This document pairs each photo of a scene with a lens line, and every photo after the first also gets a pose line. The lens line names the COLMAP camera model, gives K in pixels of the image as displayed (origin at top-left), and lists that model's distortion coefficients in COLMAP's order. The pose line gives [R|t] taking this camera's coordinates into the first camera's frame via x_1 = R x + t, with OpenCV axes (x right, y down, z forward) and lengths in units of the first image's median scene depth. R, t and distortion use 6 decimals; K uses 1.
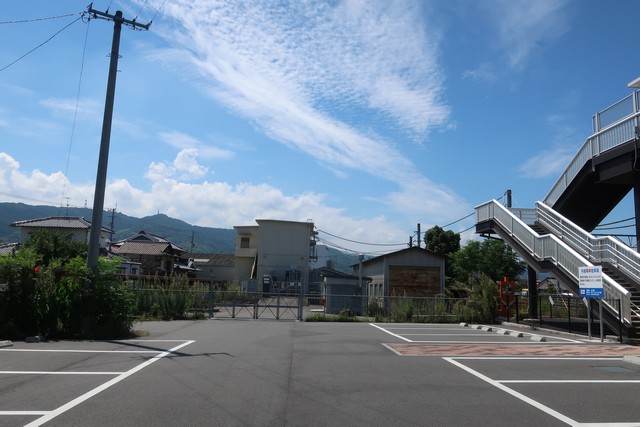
lens RADIAL K [[511.4, 0, 323.4], [0, 511.4, 216.2], [0, 0, 1]] dist [0.003323, 0.007096]
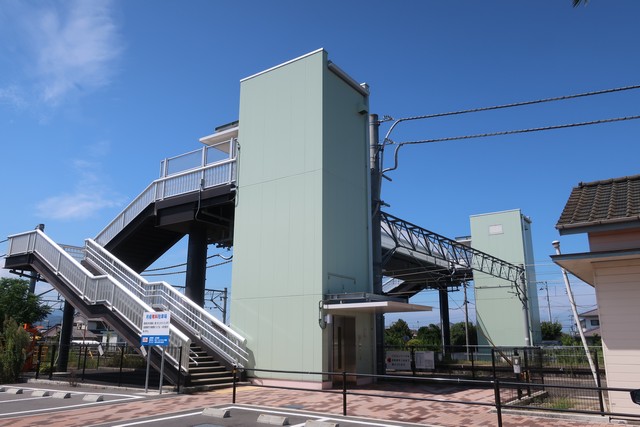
lens RADIAL K [[511.4, 0, 322.3], [0, 511.4, 216.6], [0, 0, 1]] dist [0.003323, 0.007096]
pose [[0.625838, 0.162974, 0.762736, -0.020331], [-0.095248, 0.986576, -0.132649, 0.013308], [-0.774115, 0.010368, 0.632960, 0.106688]]
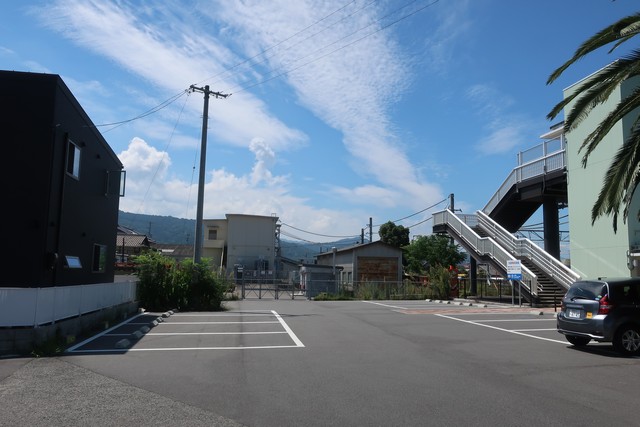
lens RADIAL K [[511.4, 0, 323.9], [0, 511.4, 217.4], [0, 0, 1]] dist [0.003323, 0.007096]
pose [[0.992378, 0.003544, 0.123180, -0.159690], [-0.006879, 0.999621, 0.026656, -0.044925], [-0.123038, -0.027300, 0.992026, -0.306056]]
